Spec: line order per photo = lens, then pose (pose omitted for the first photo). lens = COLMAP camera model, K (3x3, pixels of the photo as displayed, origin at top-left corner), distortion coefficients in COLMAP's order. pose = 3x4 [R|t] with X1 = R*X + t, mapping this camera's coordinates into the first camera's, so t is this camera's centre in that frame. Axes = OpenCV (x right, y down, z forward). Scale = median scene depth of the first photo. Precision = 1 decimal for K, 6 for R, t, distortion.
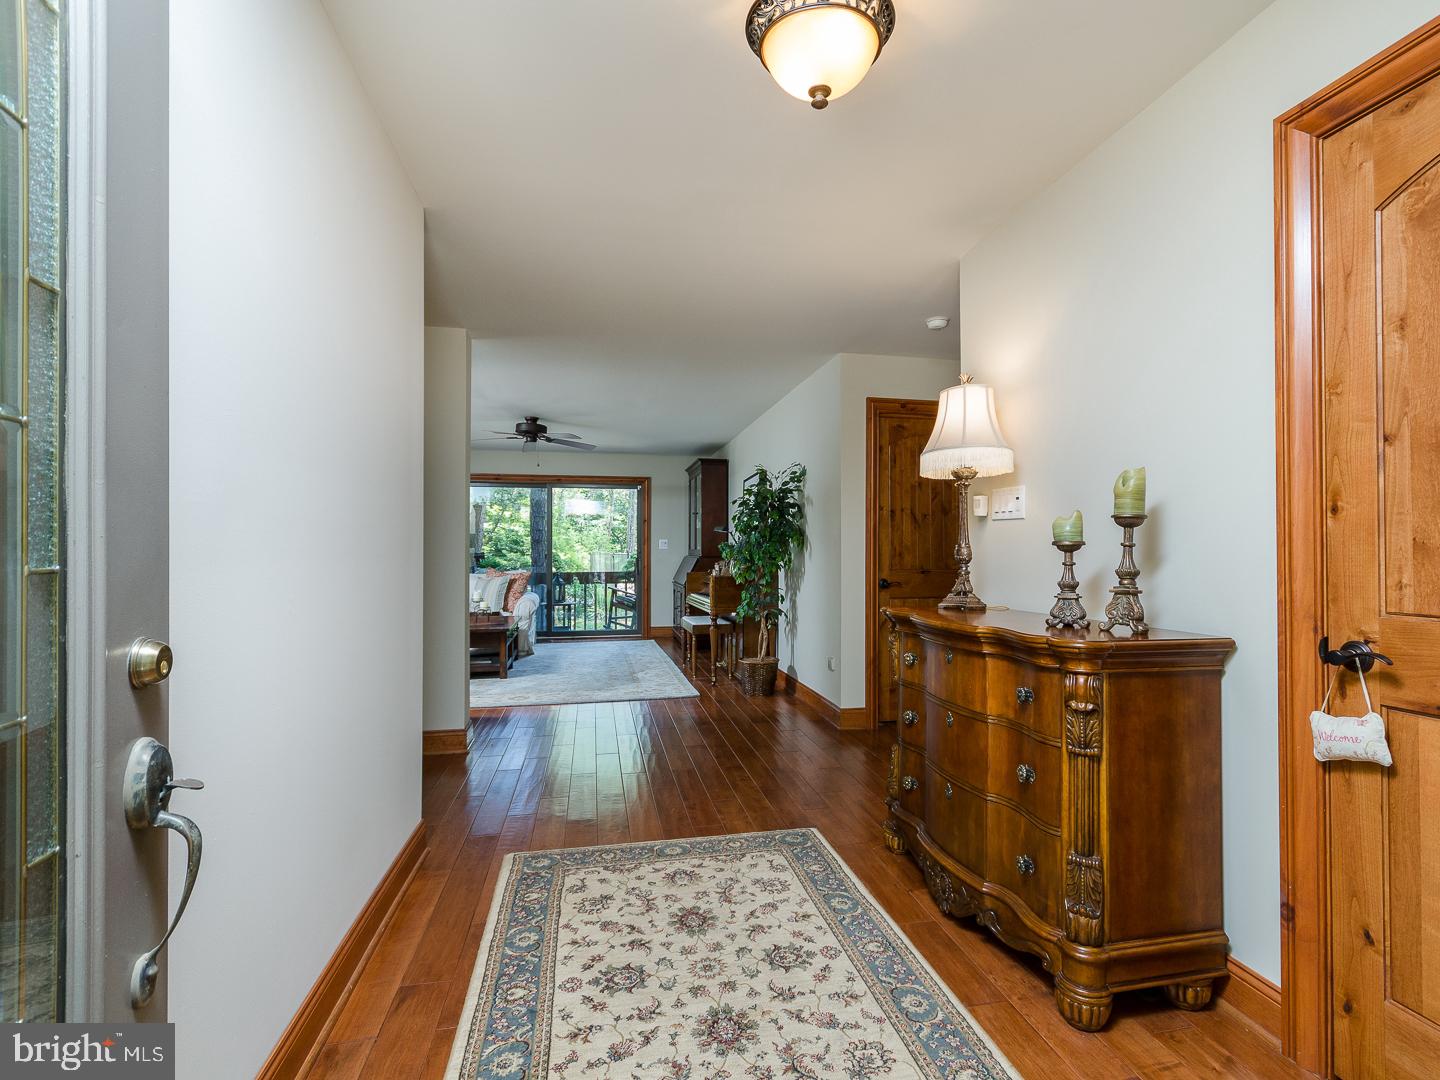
lens RADIAL K [[649.5, 0, 720.0], [0, 649.5, 540.0], [0, 0, 1]] dist [0.000048, -0.000007]
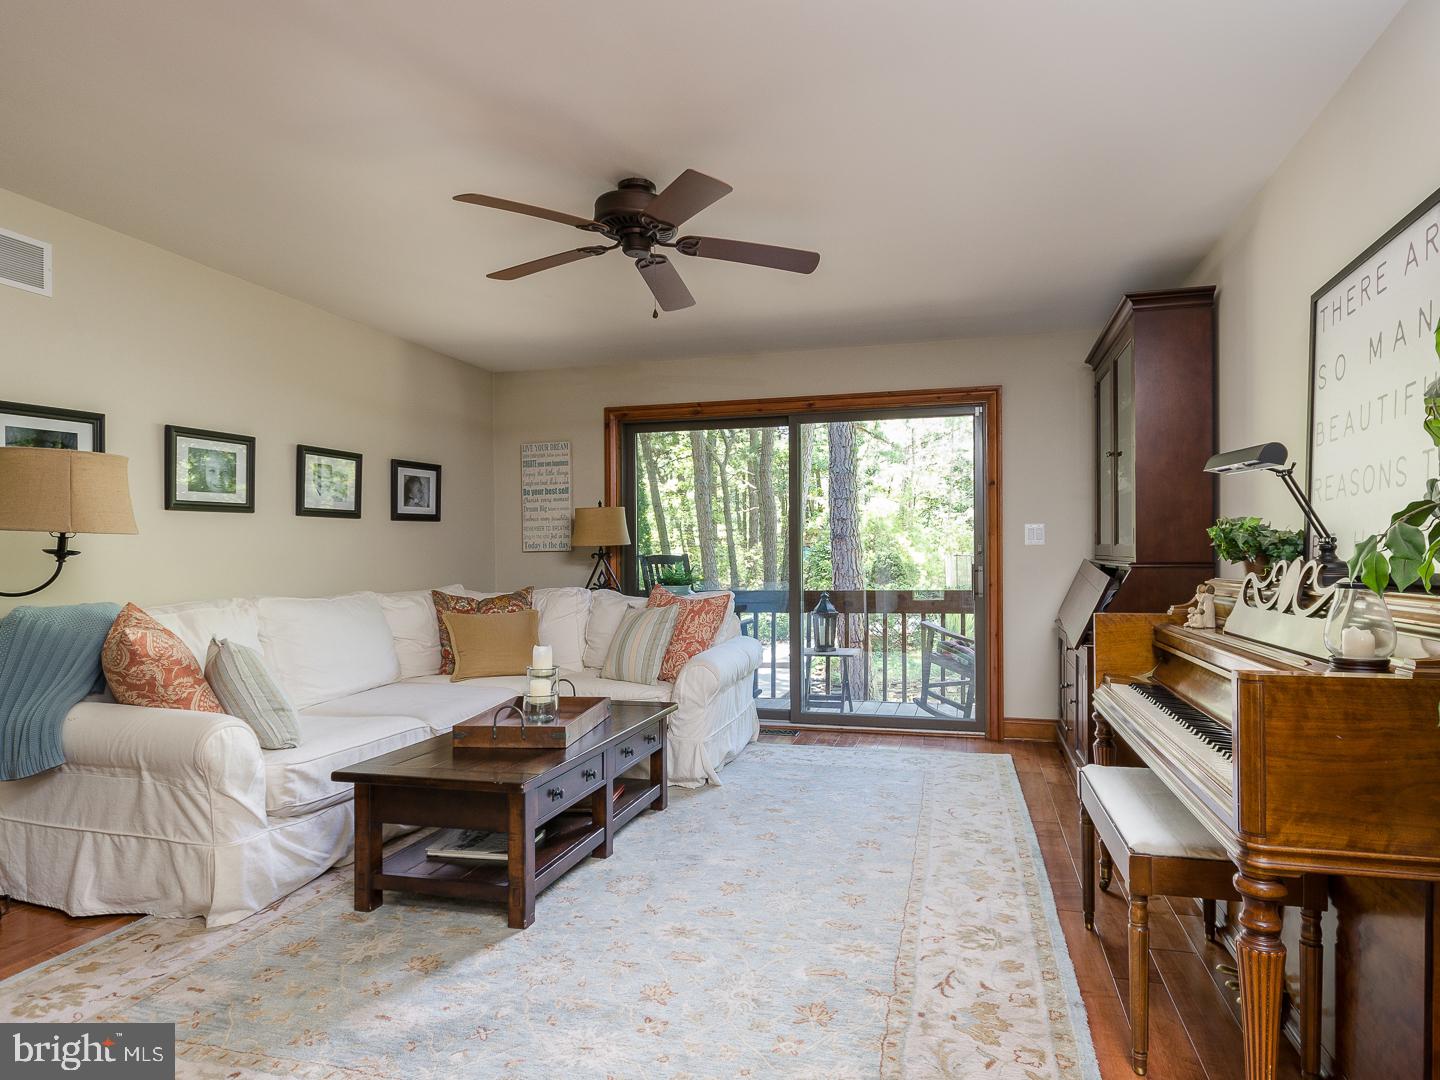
lens RADIAL K [[839.9, 0, 720.0], [0, 839.9, 540.0], [0, 0, 1]] dist [-0.000391, 0.000020]
pose [[0.895985, -0.015814, -0.443802, -0.024470], [0.015610, 0.999870, -0.004114, 0.009243], [0.443809, -0.003241, 0.896116, 0.388801]]
